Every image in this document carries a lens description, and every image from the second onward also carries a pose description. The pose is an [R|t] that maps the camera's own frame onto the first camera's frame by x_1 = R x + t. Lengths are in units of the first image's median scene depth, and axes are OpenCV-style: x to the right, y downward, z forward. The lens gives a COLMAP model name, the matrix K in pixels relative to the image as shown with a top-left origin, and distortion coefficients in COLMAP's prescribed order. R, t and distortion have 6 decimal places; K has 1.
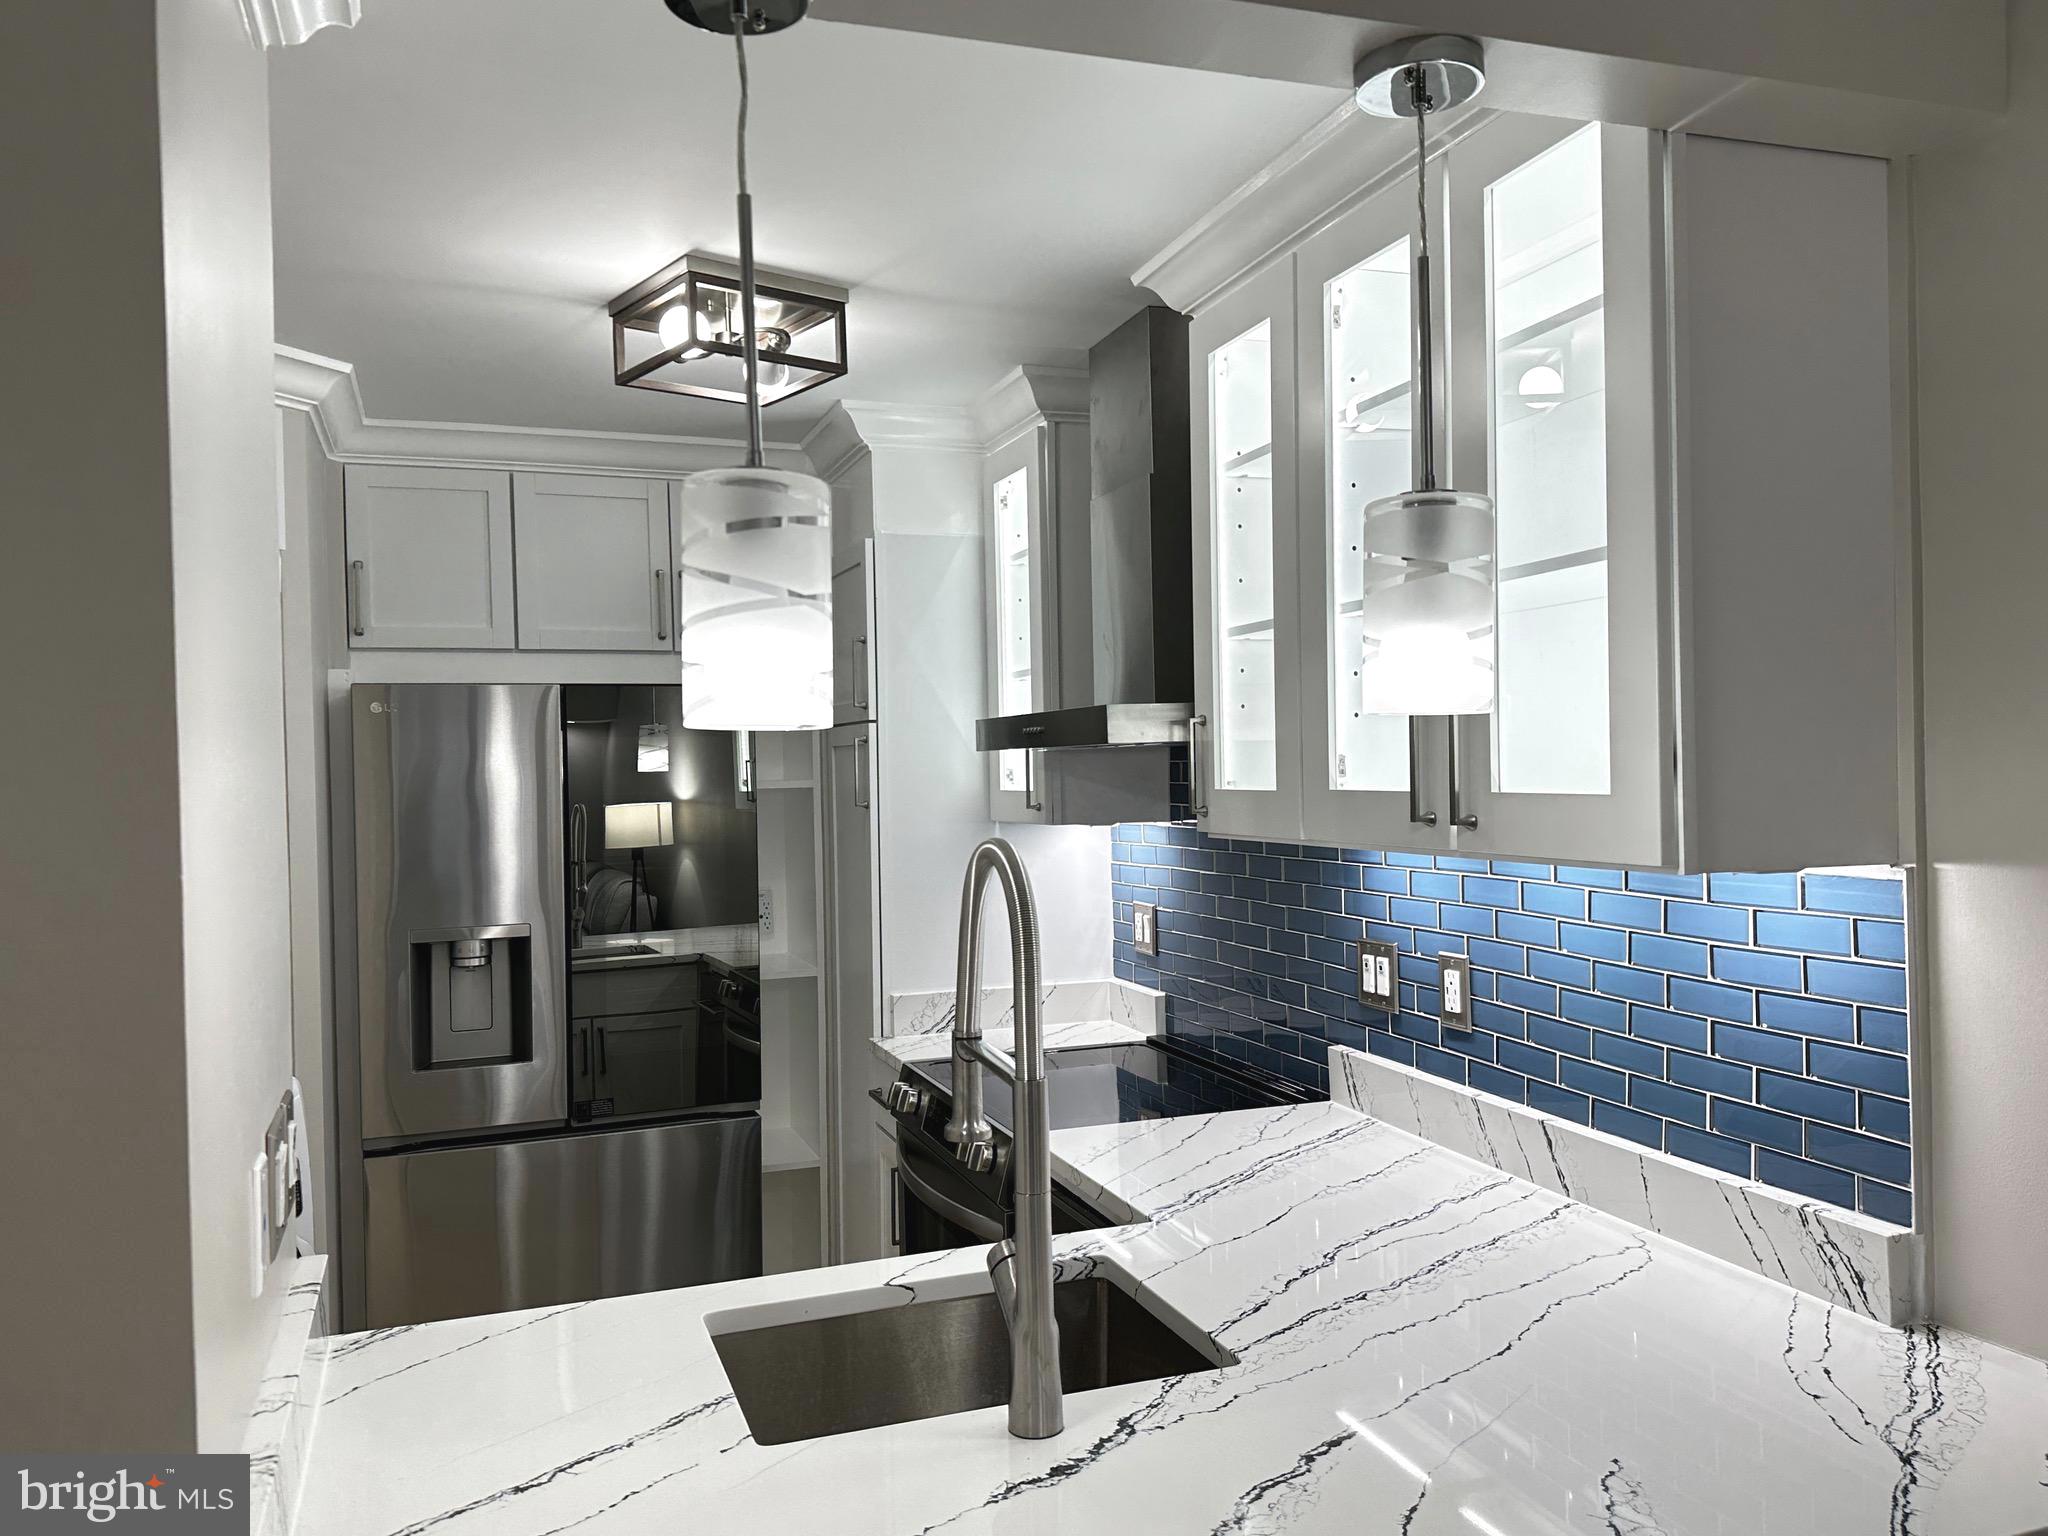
lens RADIAL K [[1531.7, 0, 1027.3], [0, 1531.7, 773.9], [0, 0, 1]] dist [0.066988, -0.042999]
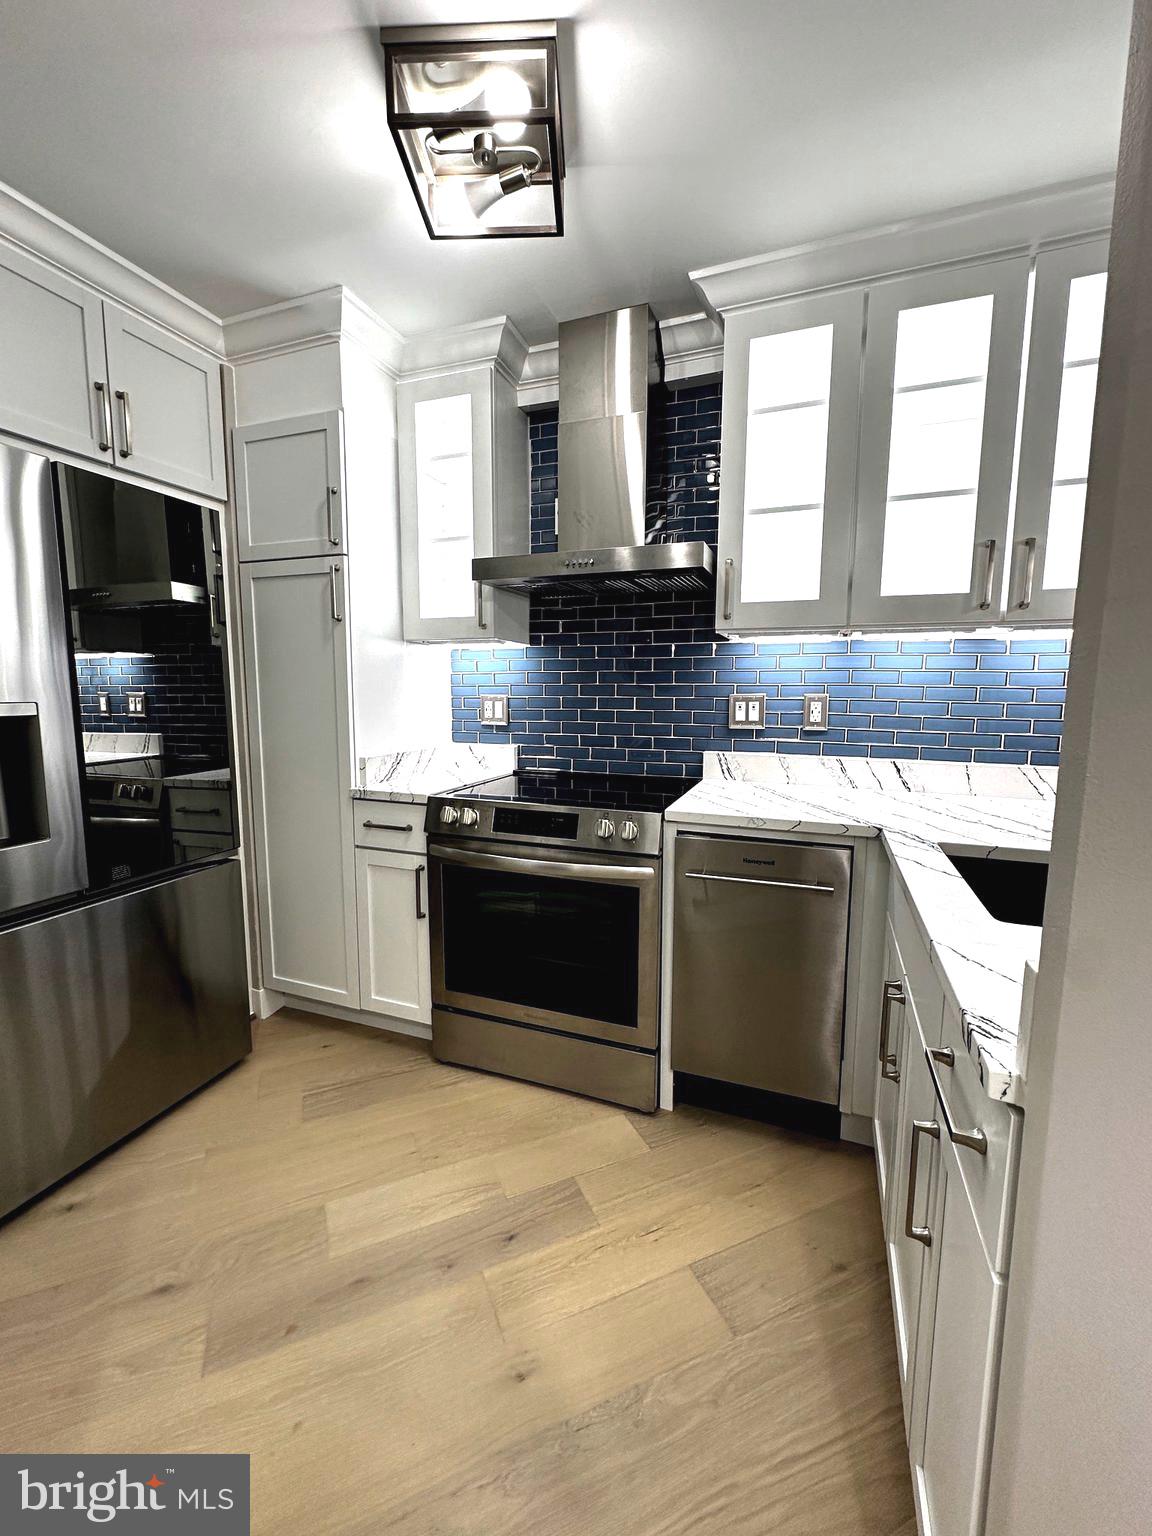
lens RADIAL K [[618.8, 0, 582.1], [0, 618.8, 765.0], [0, 0, 1]] dist [-0.004740, 0.001343]
pose [[0.645127, -0.066820, 0.761148, -0.522539], [-0.016706, 0.994697, 0.101483, 0.120672], [-0.763893, -0.078185, 0.640589, 0.636023]]
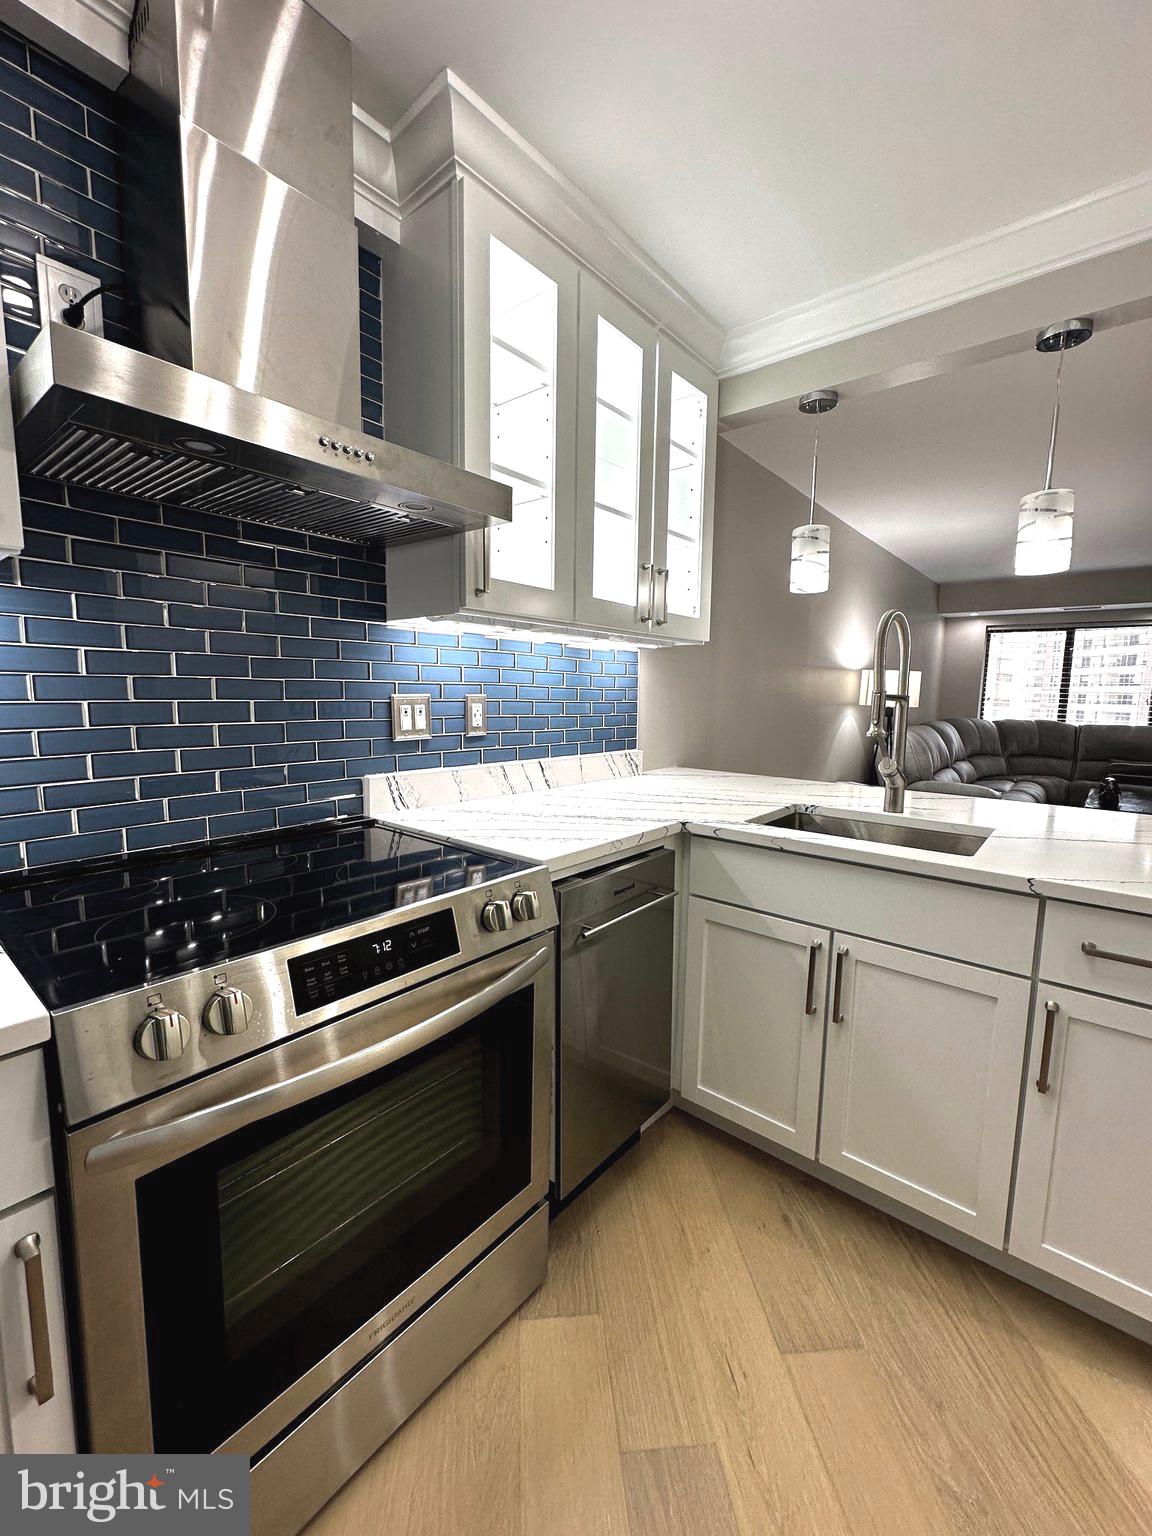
lens RADIAL K [[618.8, 0, 573.7], [0, 618.8, 766.2], [0, 0, 1]] dist [-0.004740, 0.001343]
pose [[-0.502196, -0.088645, 0.860199, -0.385335], [-0.003066, 0.994908, 0.100737, 0.115490], [-0.864749, 0.047953, -0.499910, 1.159795]]
